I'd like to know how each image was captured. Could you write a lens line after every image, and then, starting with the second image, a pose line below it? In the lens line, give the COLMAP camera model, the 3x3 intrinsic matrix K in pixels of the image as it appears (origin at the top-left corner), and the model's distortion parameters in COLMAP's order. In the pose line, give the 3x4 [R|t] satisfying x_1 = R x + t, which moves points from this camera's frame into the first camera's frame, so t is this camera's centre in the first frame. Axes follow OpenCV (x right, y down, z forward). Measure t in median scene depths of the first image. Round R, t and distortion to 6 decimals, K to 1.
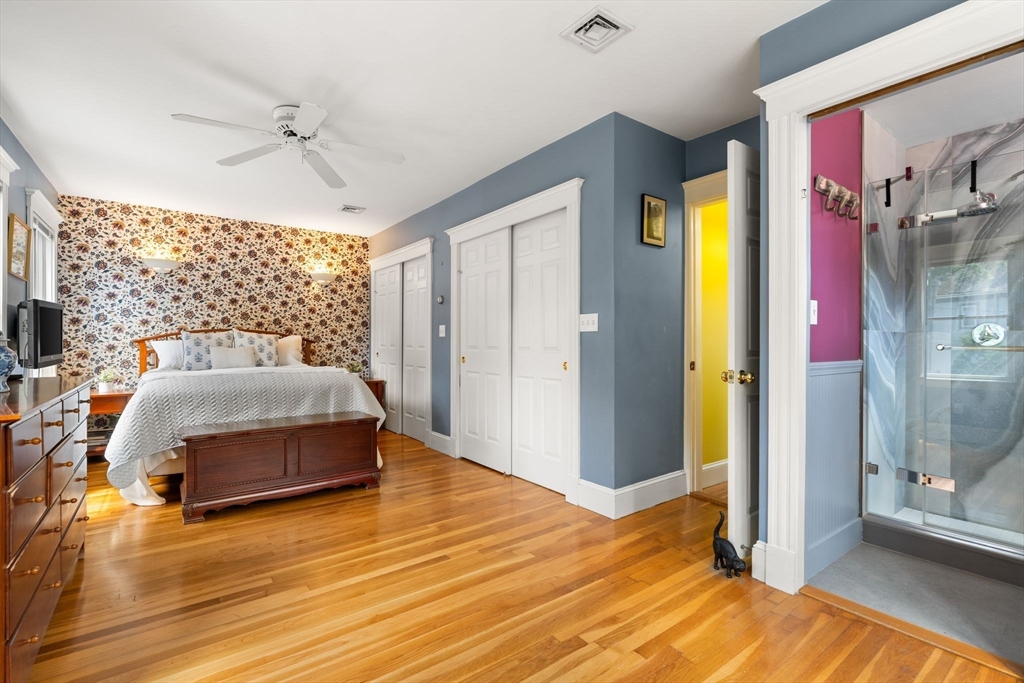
lens RADIAL K [[467.0, 0, 515.0], [0, 467.0, 342.5], [0, 0, 1]] dist [-0.002320, -0.000326]
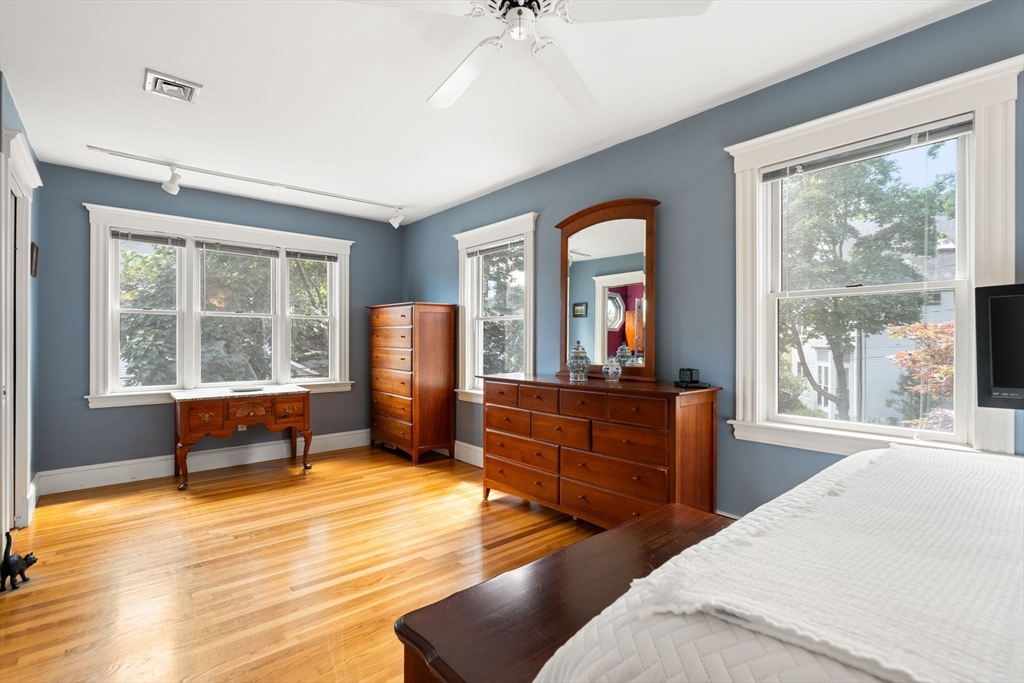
lens RADIAL K [[467.0, 0, 508.6], [0, 467.0, 342.9], [0, 0, 1]] dist [-0.002320, -0.000326]
pose [[-0.997756, -0.009192, -0.066318, -0.657598], [-0.008569, 0.999916, -0.009675, -0.031519], [0.066402, -0.009085, -0.997752, 2.539091]]
